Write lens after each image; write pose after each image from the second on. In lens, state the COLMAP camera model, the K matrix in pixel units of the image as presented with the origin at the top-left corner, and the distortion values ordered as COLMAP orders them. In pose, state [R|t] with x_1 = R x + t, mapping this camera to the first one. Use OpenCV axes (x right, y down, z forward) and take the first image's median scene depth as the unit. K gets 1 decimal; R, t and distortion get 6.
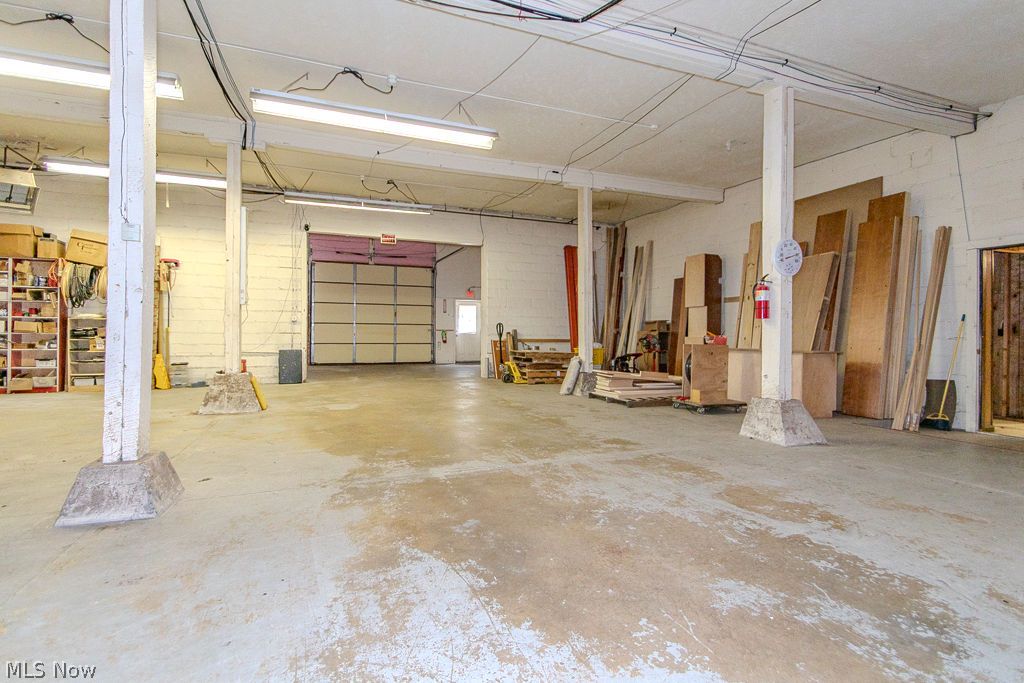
lens RADIAL K [[478.6, 0, 511.2], [0, 478.6, 335.2], [0, 0, 1]] dist [0.006847, -0.003548]
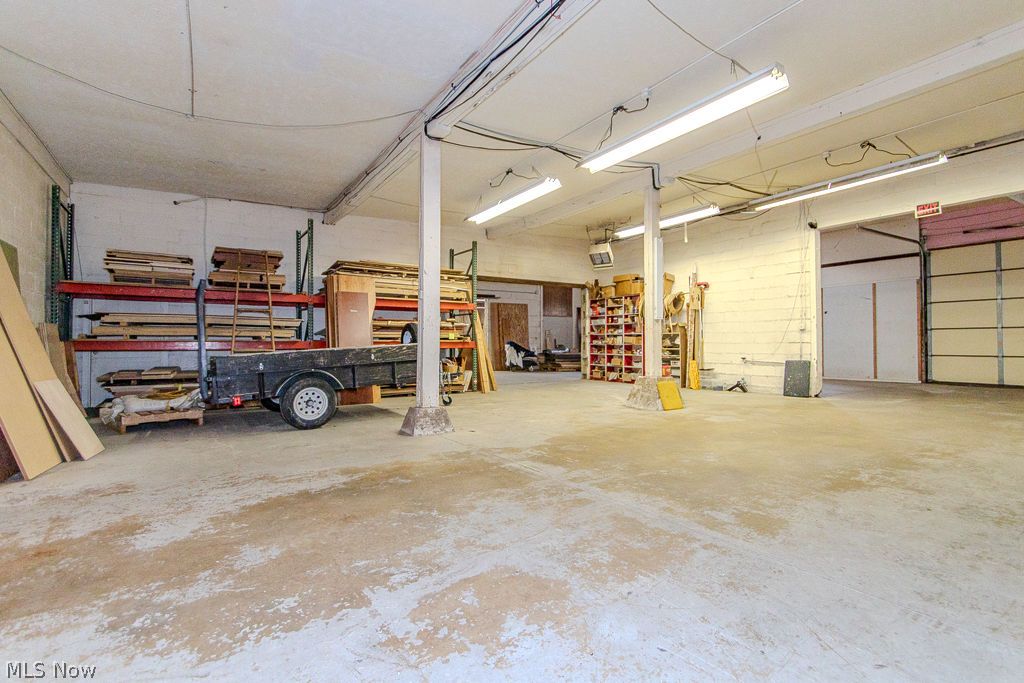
lens RADIAL K [[478.6, 0, 510.5], [0, 478.6, 342.1], [0, 0, 1]] dist [0.006847, -0.003548]
pose [[0.206178, -0.009613, -0.978467, 1.343303], [0.002926, 0.999953, -0.009208, 0.006384], [0.978510, -0.000965, 0.206197, 1.022346]]
